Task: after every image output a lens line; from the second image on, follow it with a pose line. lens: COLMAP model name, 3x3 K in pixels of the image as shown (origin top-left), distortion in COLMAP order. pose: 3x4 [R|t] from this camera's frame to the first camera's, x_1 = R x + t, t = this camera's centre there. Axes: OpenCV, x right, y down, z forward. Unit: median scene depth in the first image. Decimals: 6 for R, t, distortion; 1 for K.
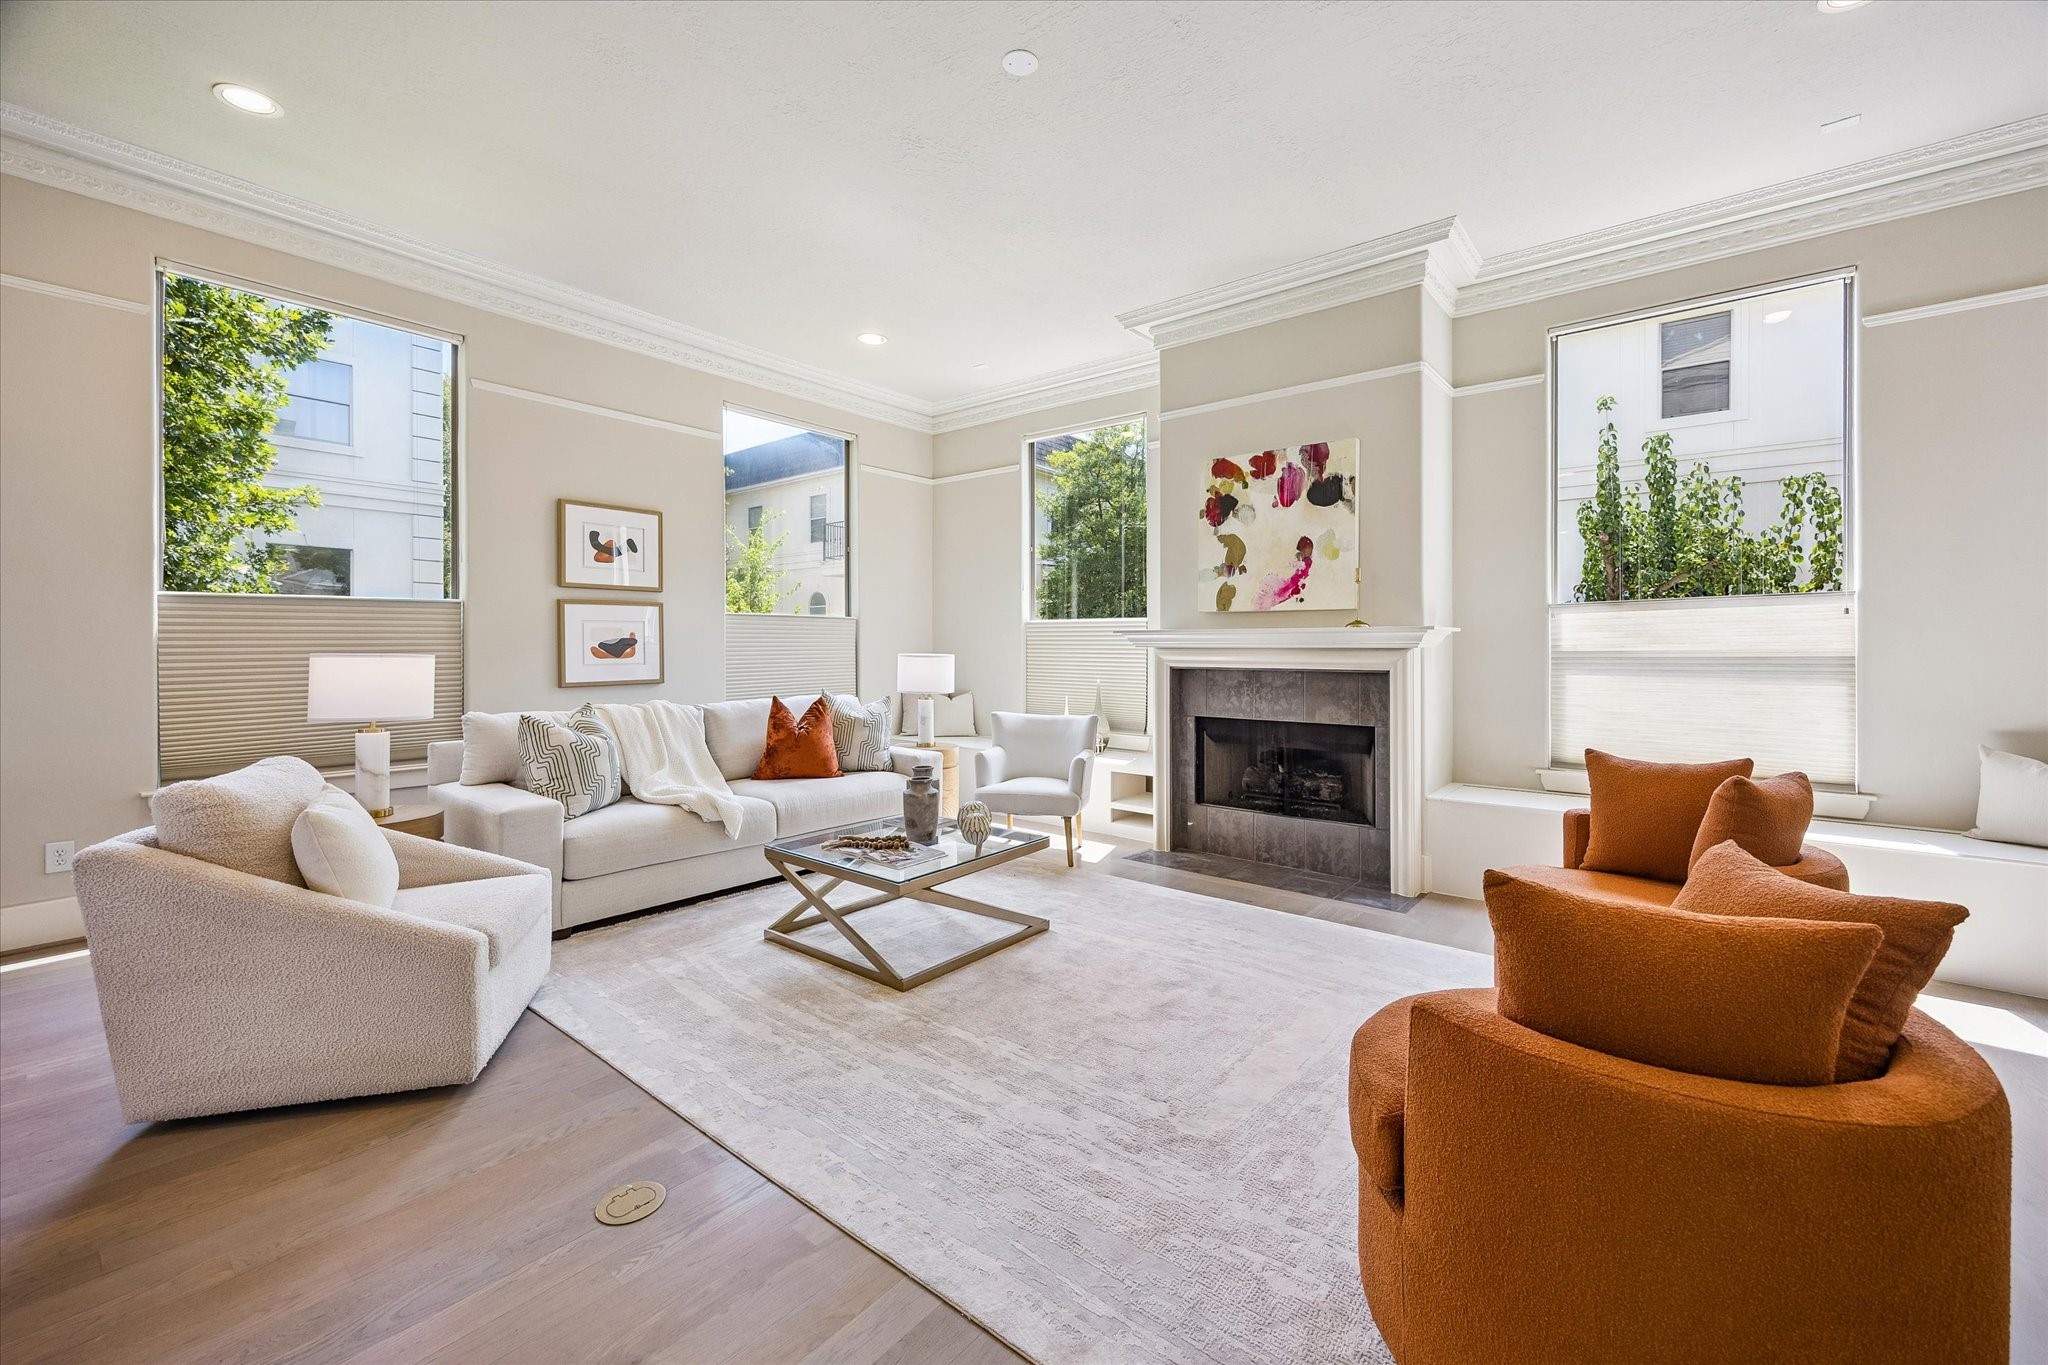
lens RADIAL K [[820.8, 0, 1027.1], [0, 820.8, 647.3], [0, 0, 1]] dist [0.000763, 0.000129]
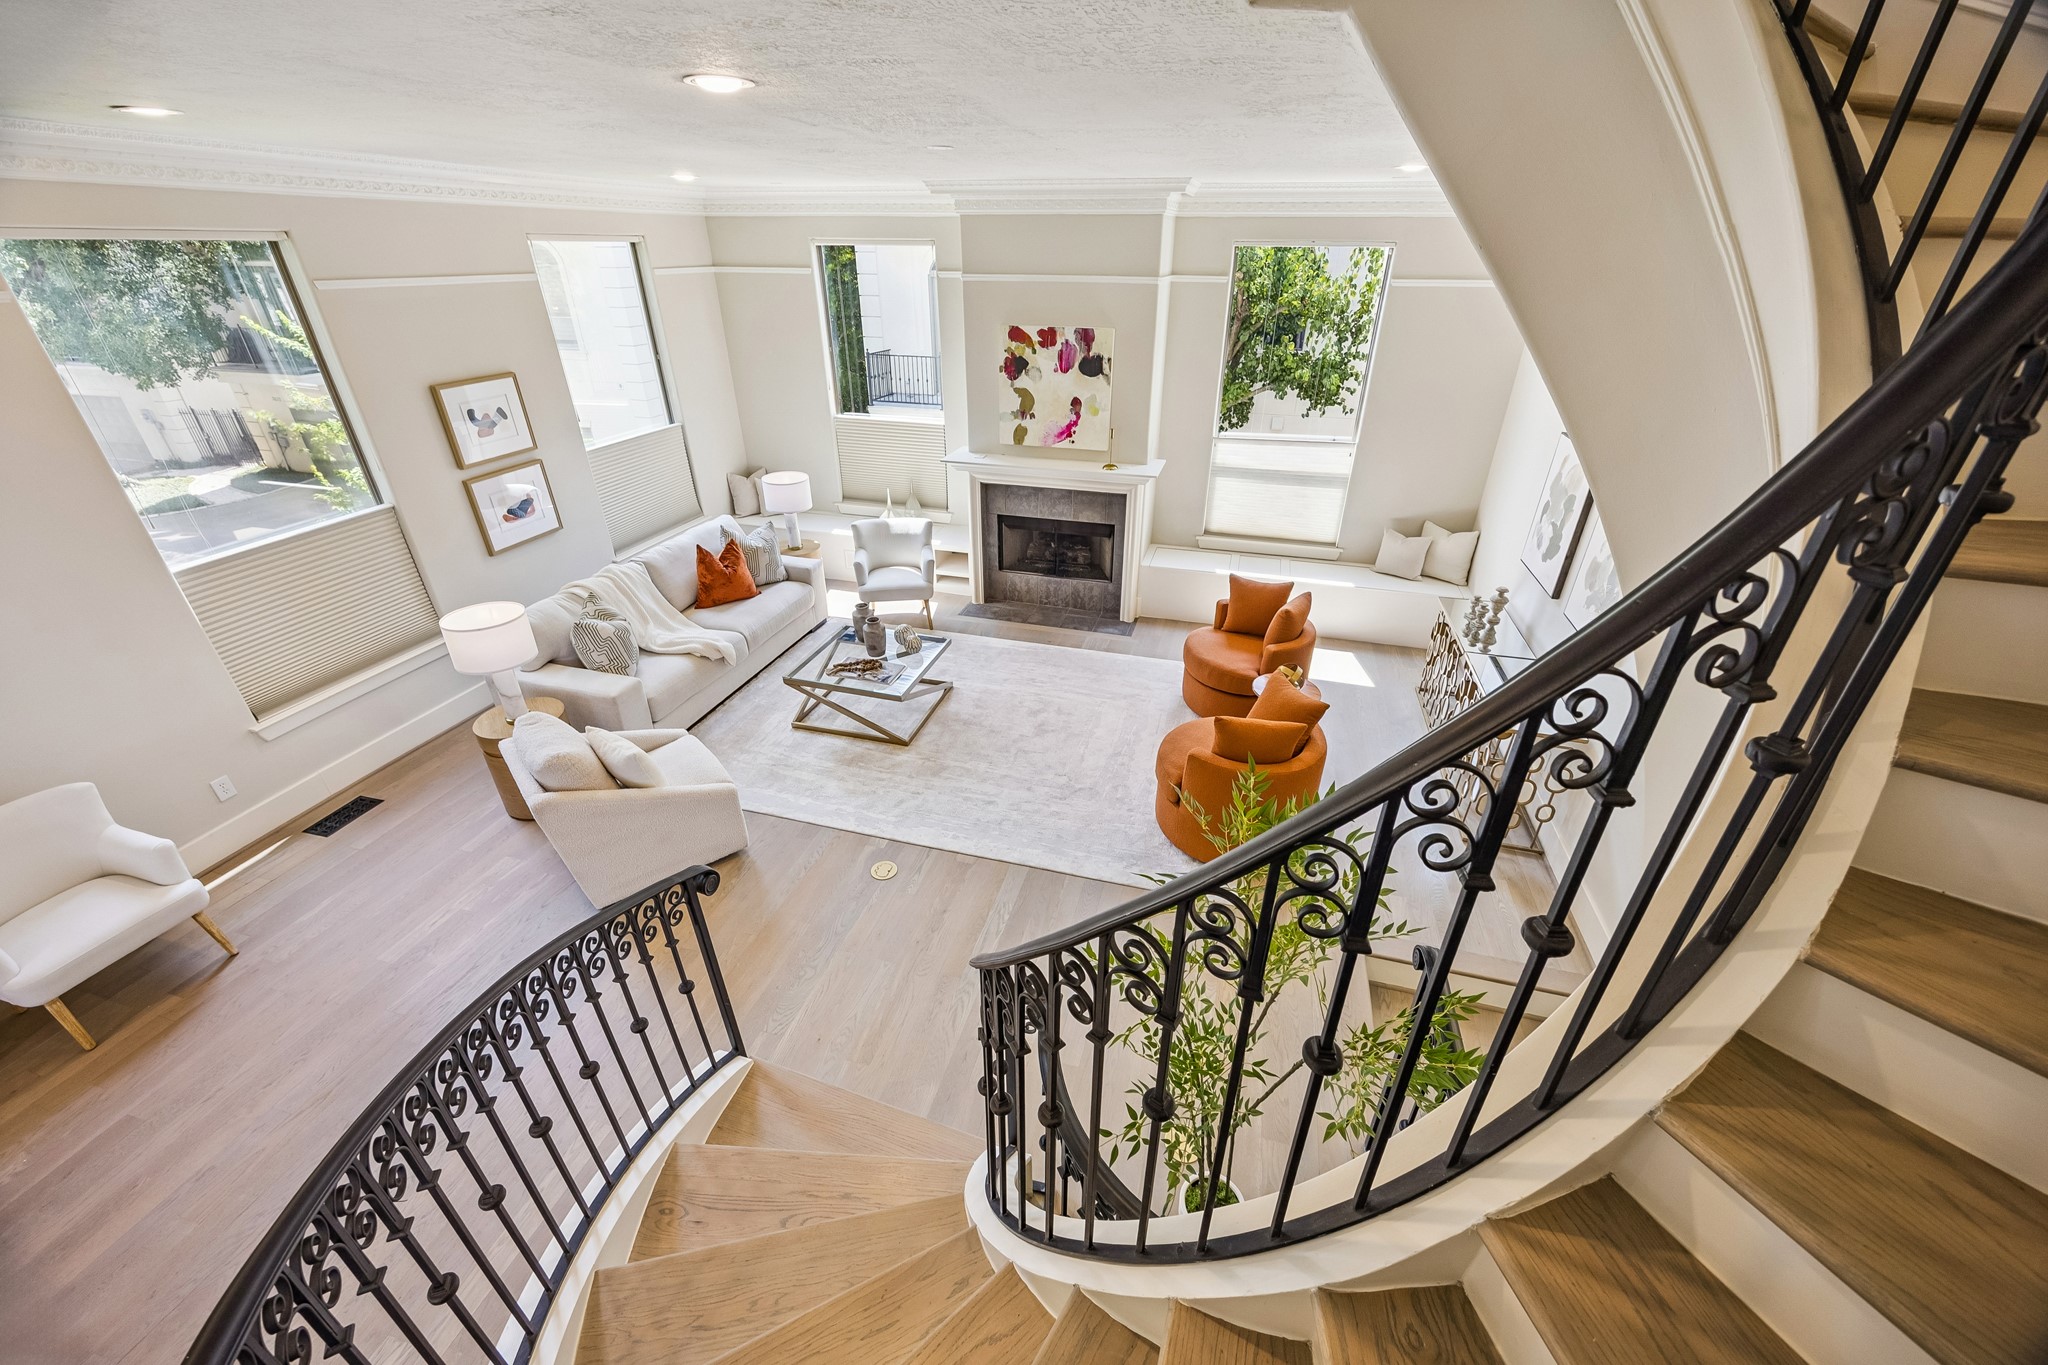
lens RADIAL K [[784.2, 0, 1024.0], [0, 784.2, 682.5], [0, 0, 1]] dist [0.000637, 0.000049]
pose [[0.920991, -0.191829, 0.339084, -0.304246], [0.003543, 0.874460, 0.485084, -0.356853], [-0.389568, -0.445556, 0.806050, -0.295593]]
